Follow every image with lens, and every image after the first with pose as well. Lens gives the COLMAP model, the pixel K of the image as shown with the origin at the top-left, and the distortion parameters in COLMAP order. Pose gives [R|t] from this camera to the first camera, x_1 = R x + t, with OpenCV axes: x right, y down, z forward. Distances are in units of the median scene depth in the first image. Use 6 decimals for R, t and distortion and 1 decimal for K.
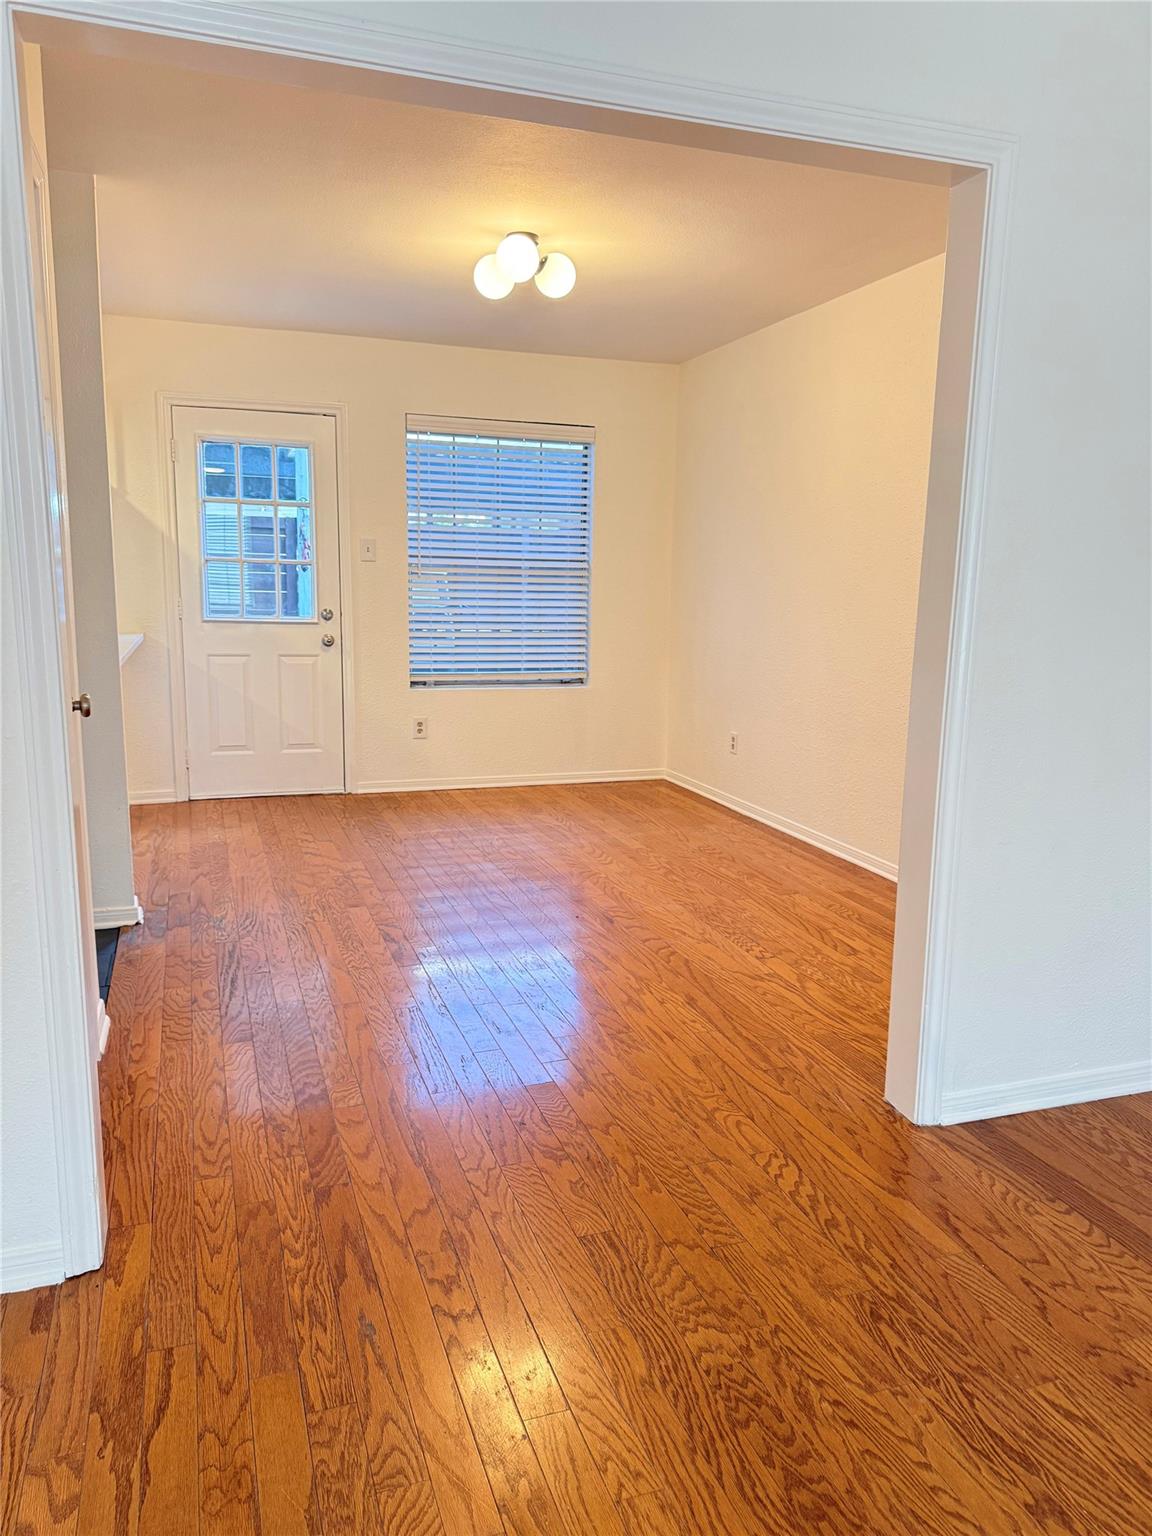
lens RADIAL K [[1078.9, 0, 576.0], [0, 1078.9, 768.0], [0, 0, 1]] dist [0.063792, -0.093386]
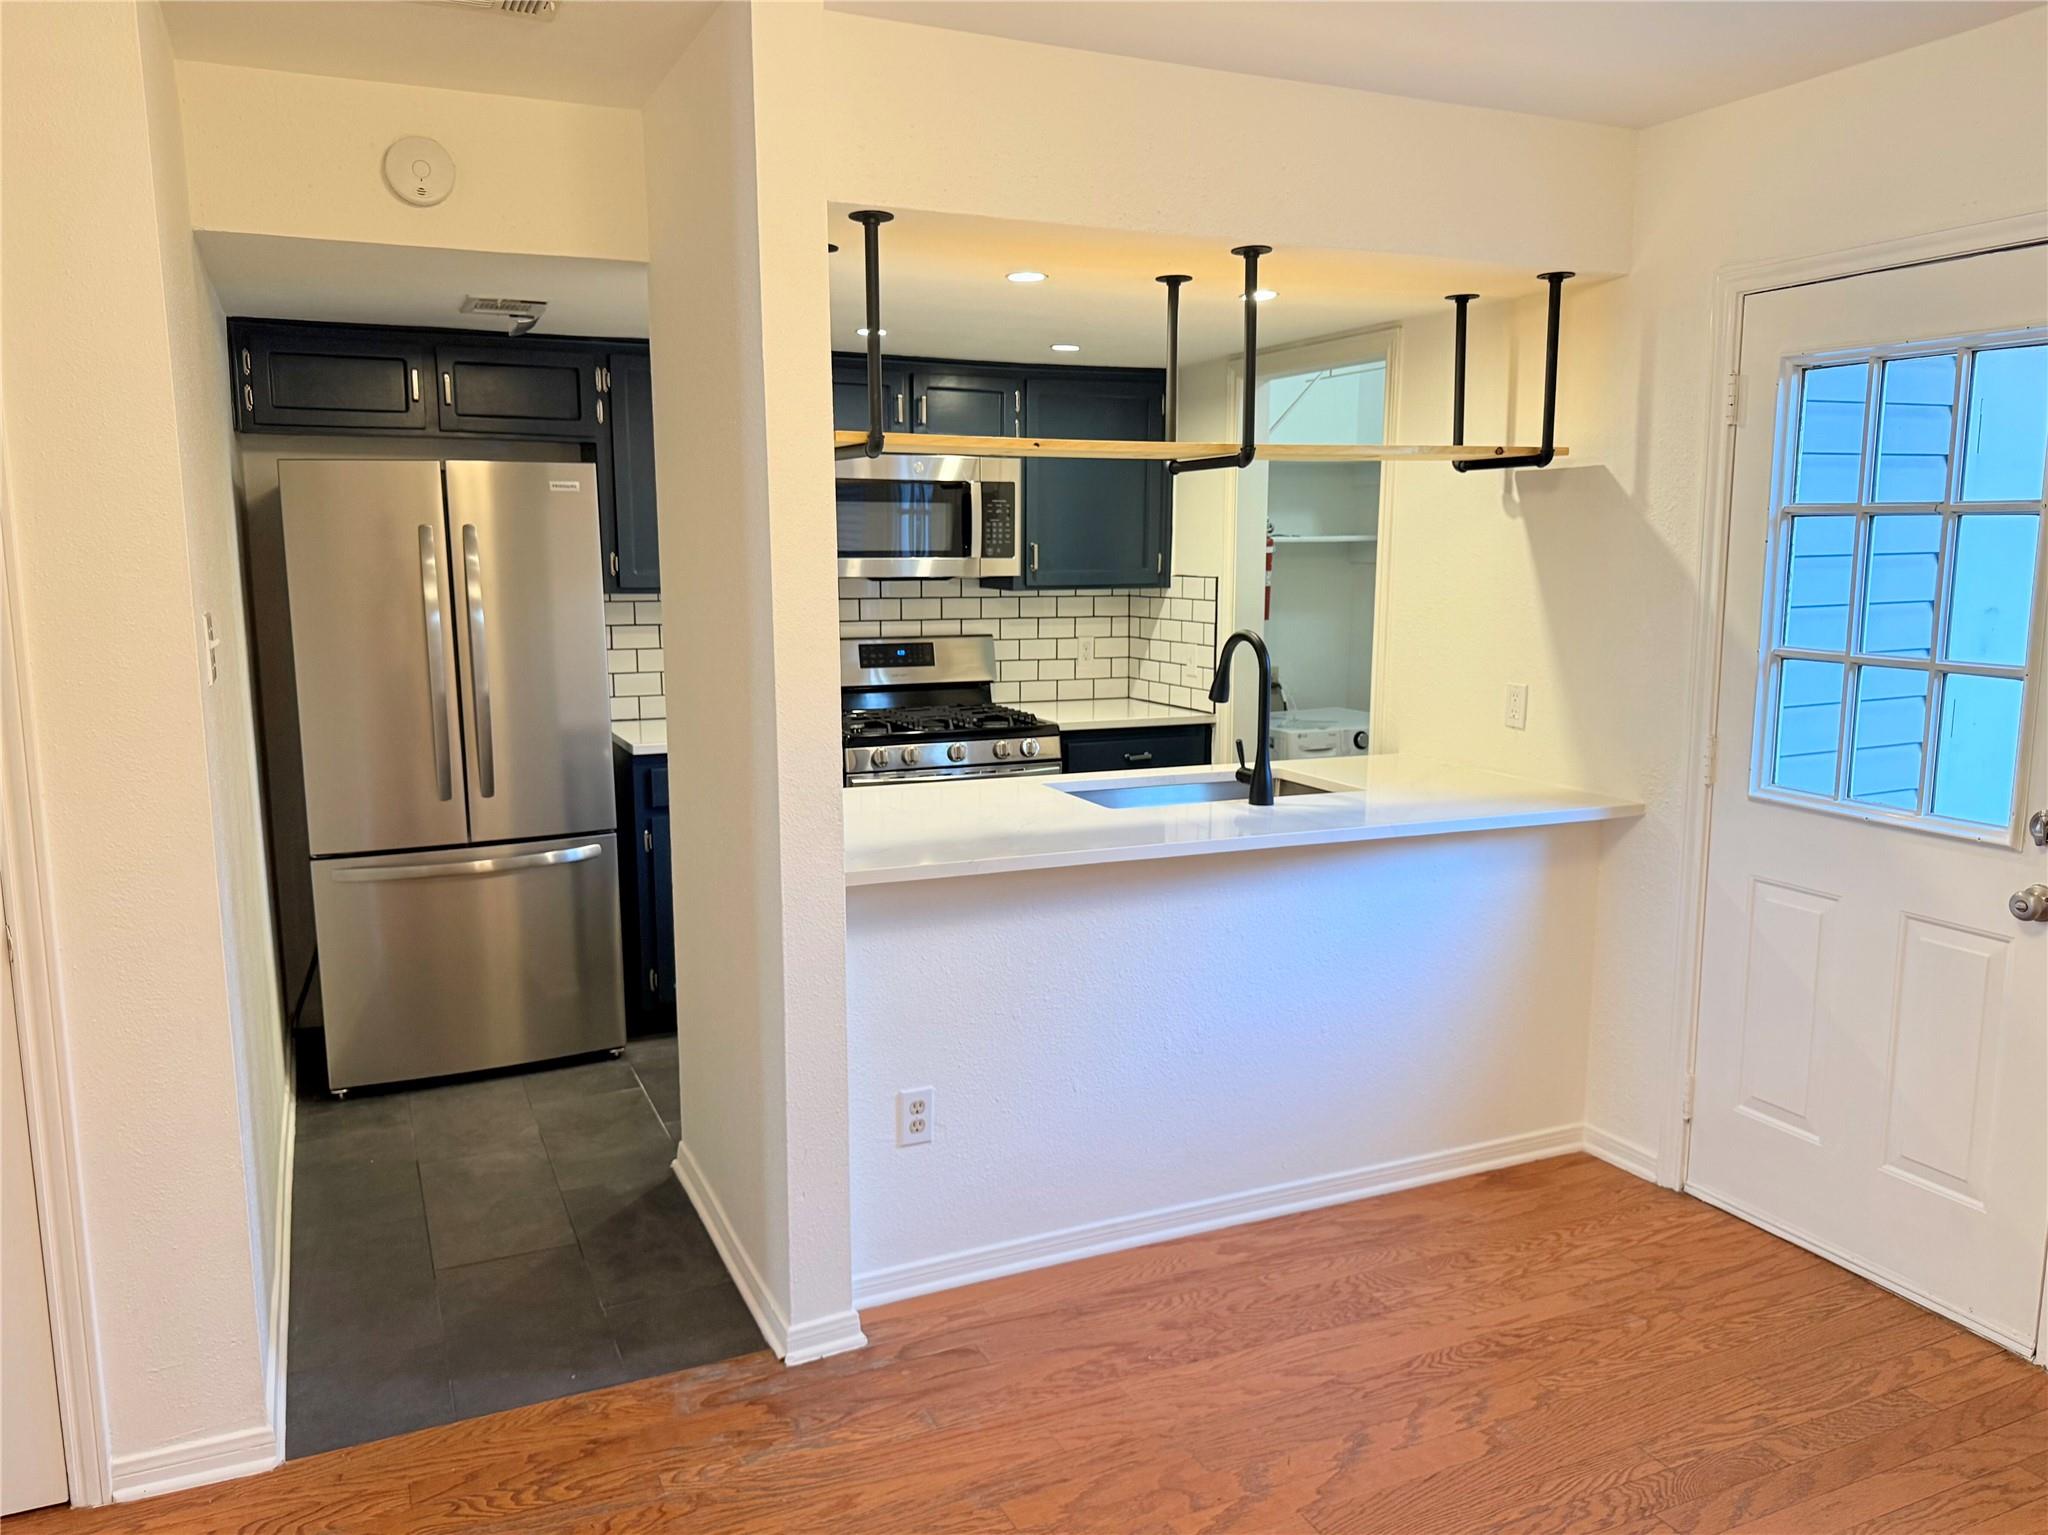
lens RADIAL K [[1438.6, 0, 1018.3], [0, 1438.6, 797.0], [0, 0, 1]] dist [0.063792, -0.093386]
pose [[0.092460, 0.134540, -0.986585, 0.188386], [-0.170323, 0.978363, 0.117457, -0.159681], [0.981041, 0.157178, 0.113375, 0.689173]]
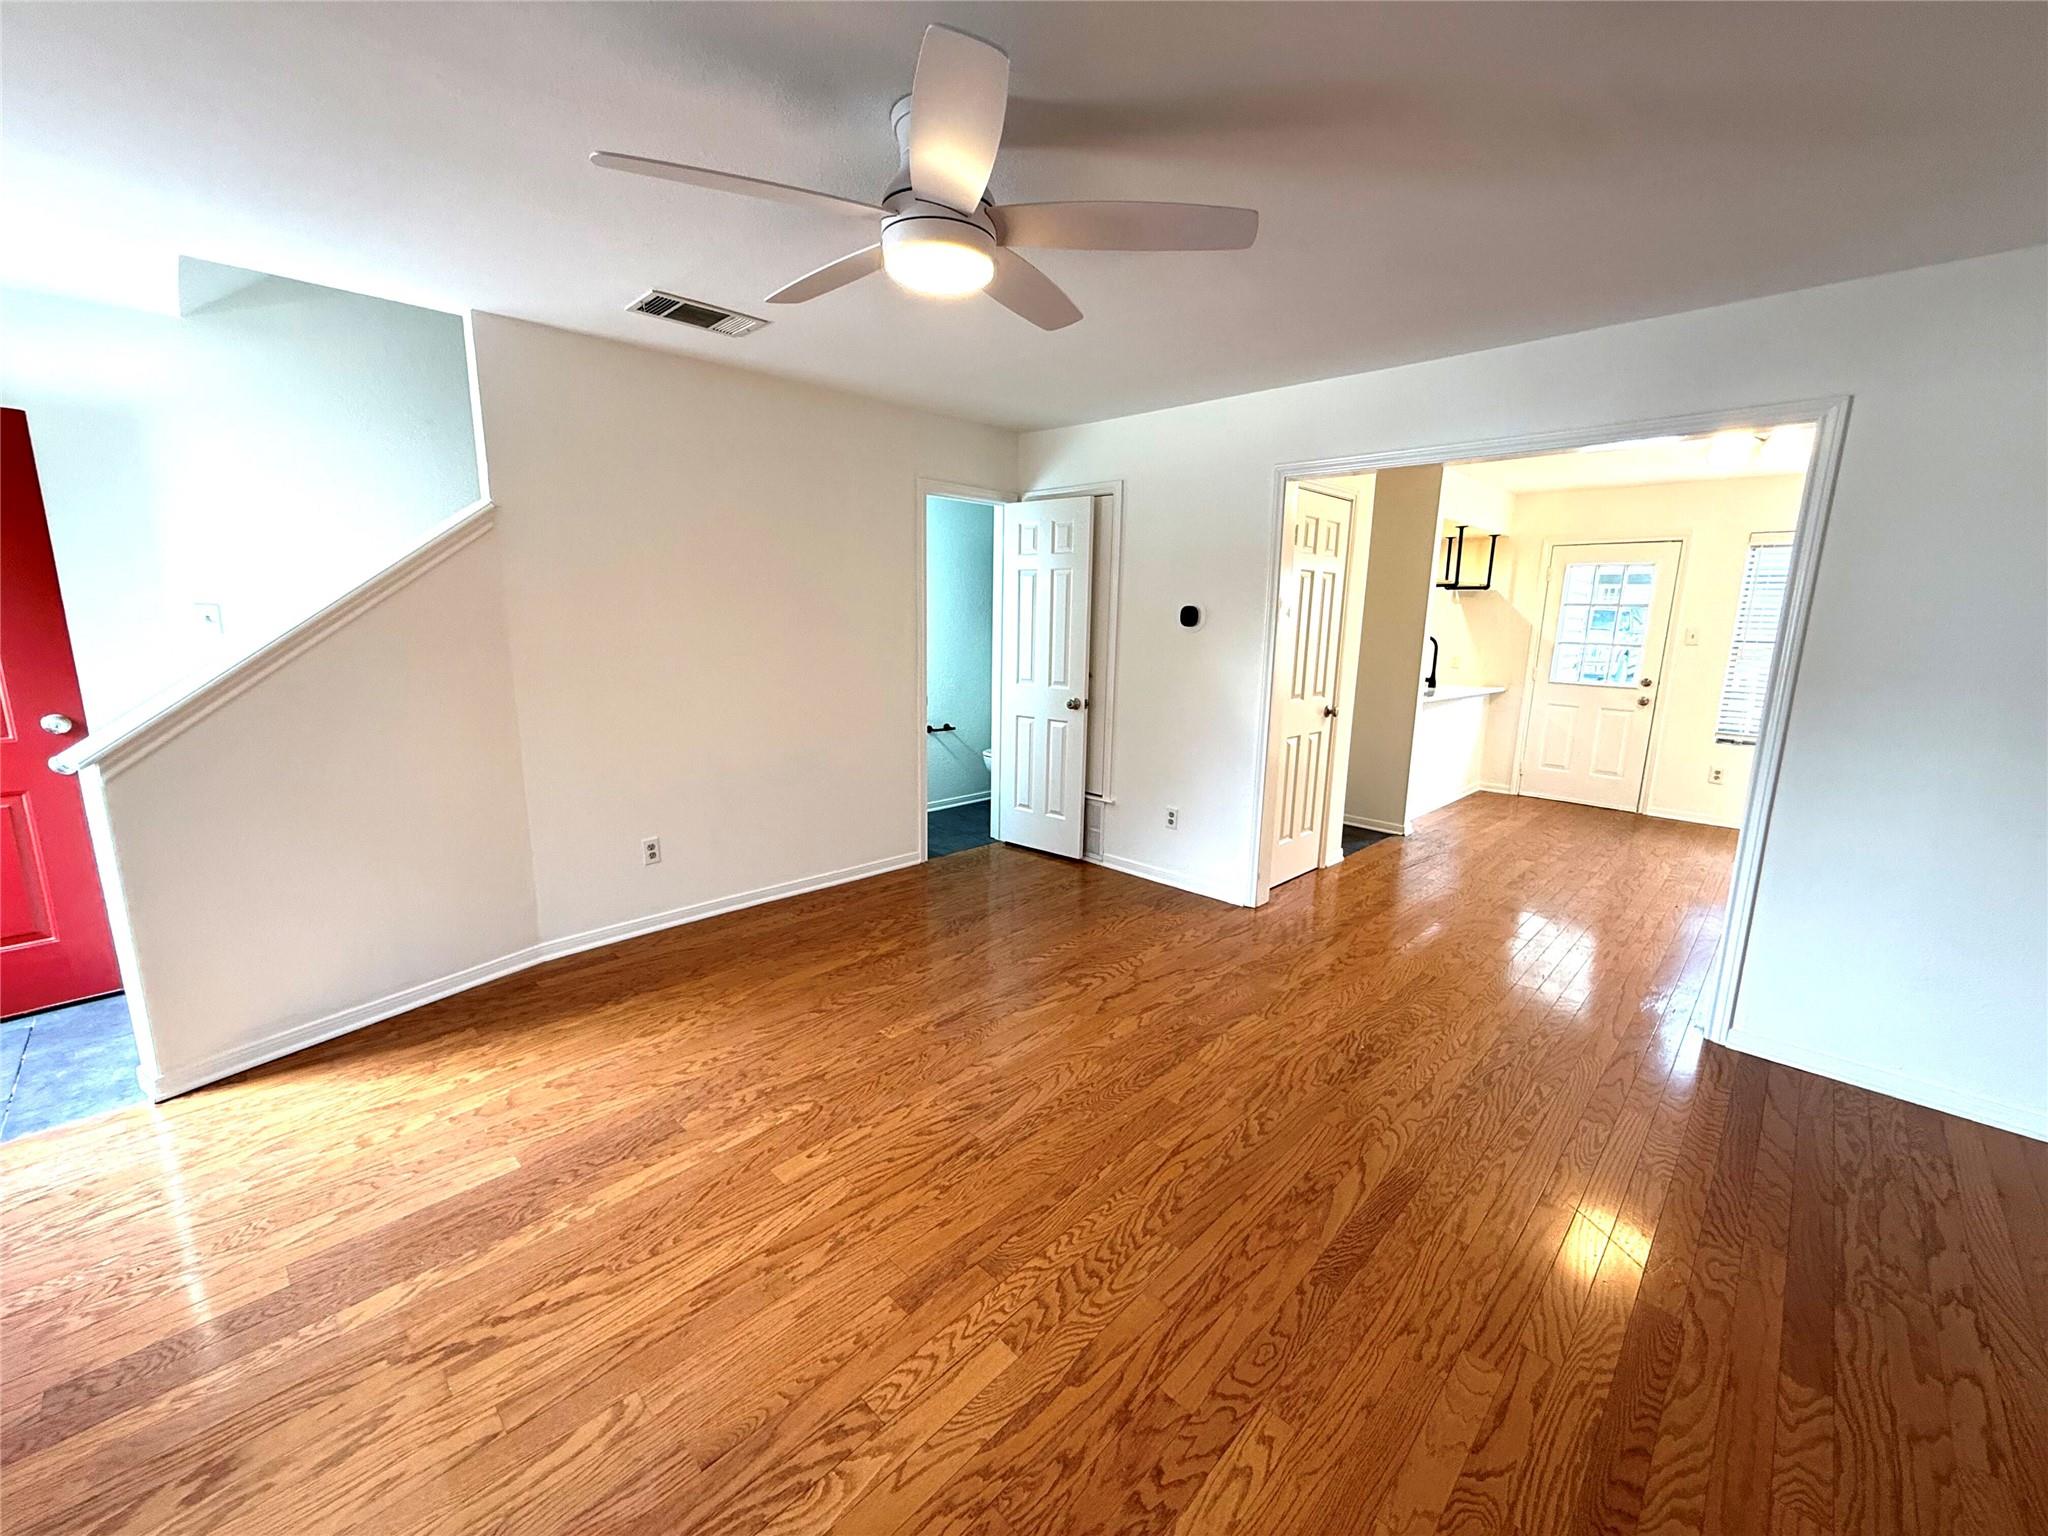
lens RADIAL K [[811.0, 0, 1024.0], [0, 811.0, 768.0], [0, 0, 1]] dist [0.000721, 0.000104]
pose [[0.441467, 0.155904, -0.883629, 0.387484], [-0.168239, 0.981706, 0.089155, 0.007727], [0.881364, 0.109302, 0.459620, -0.185283]]
